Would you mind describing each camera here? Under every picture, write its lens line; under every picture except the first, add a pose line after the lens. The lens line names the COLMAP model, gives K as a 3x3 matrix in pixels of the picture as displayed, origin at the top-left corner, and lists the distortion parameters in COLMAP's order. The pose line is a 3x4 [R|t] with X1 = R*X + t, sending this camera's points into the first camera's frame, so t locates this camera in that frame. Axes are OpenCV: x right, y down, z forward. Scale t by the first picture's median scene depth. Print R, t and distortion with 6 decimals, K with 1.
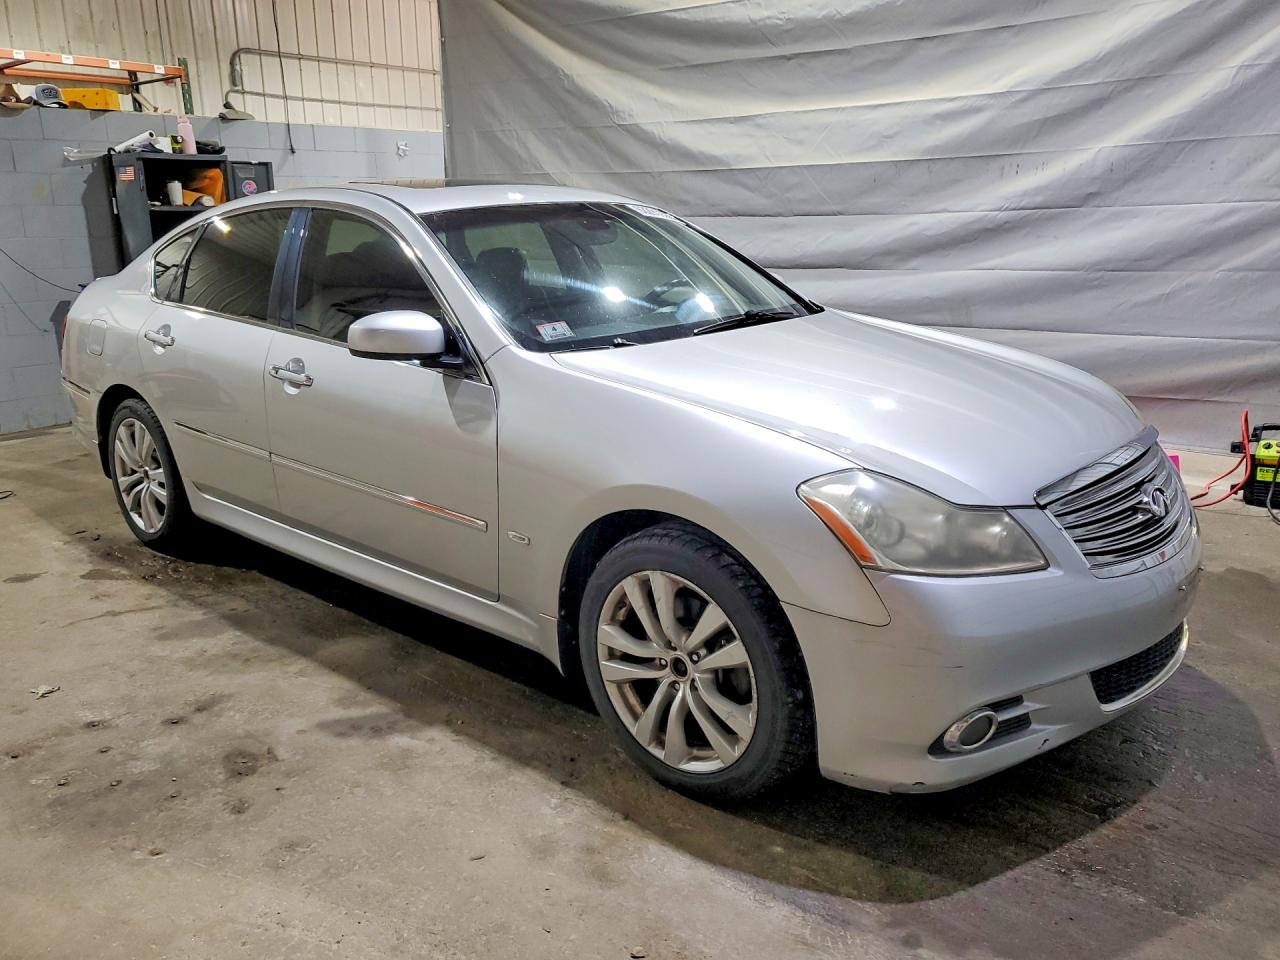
lens RADIAL K [[1015.8, 0, 618.0], [0, 1015.8, 448.4], [0, 0, 1]] dist [0.009007, 0.012166]
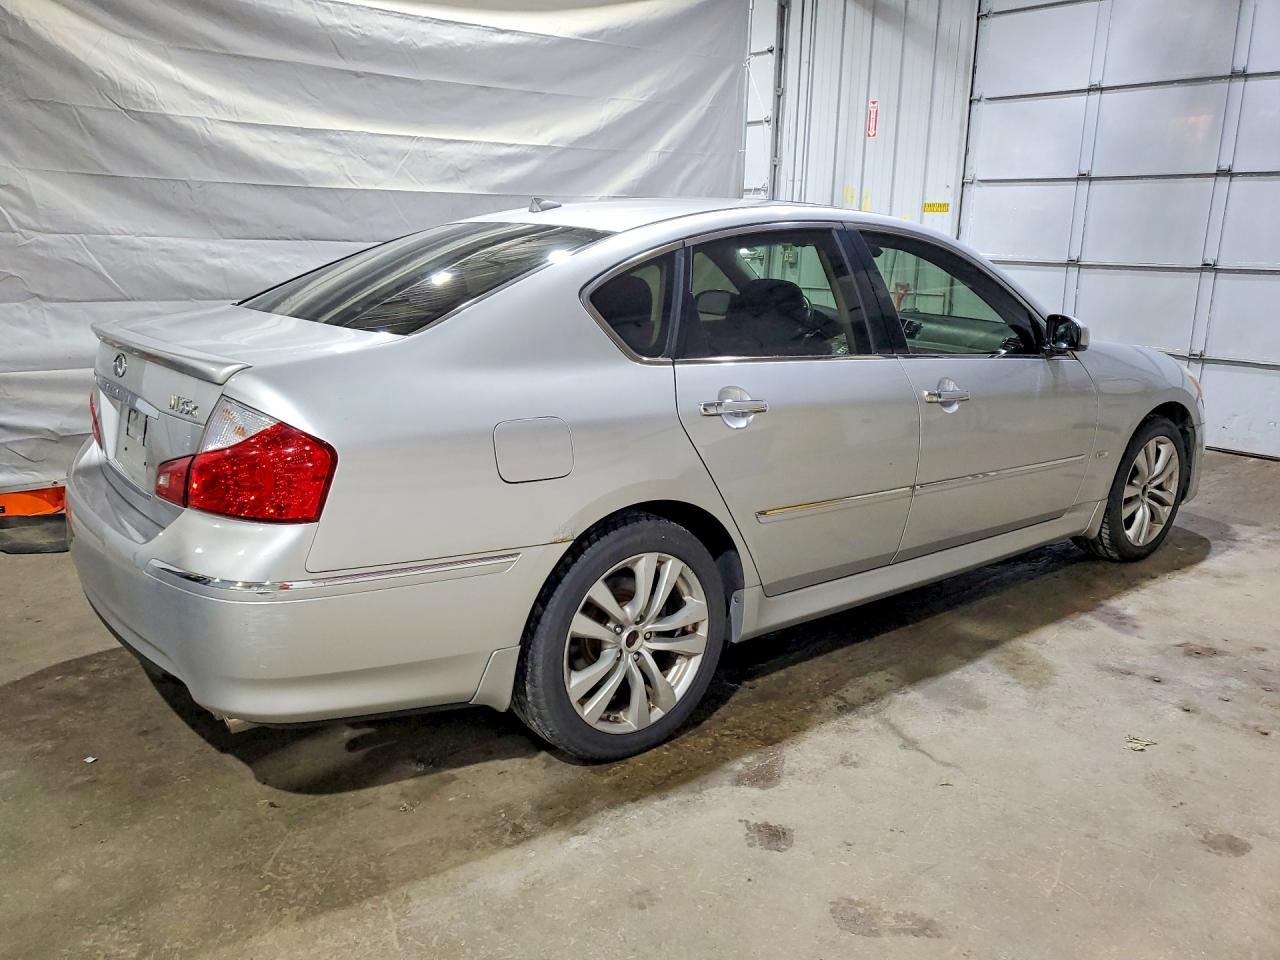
lens RADIAL K [[959.8, 0, 664.2], [0, 959.8, 464.8], [0, 0, 1]] dist [-0.010301, 0.044023]
pose [[0.177303, -0.213058, 0.960817, -0.768556], [0.208272, 0.962296, 0.174953, -0.138962], [-0.961866, 0.169092, 0.214992, 0.631947]]
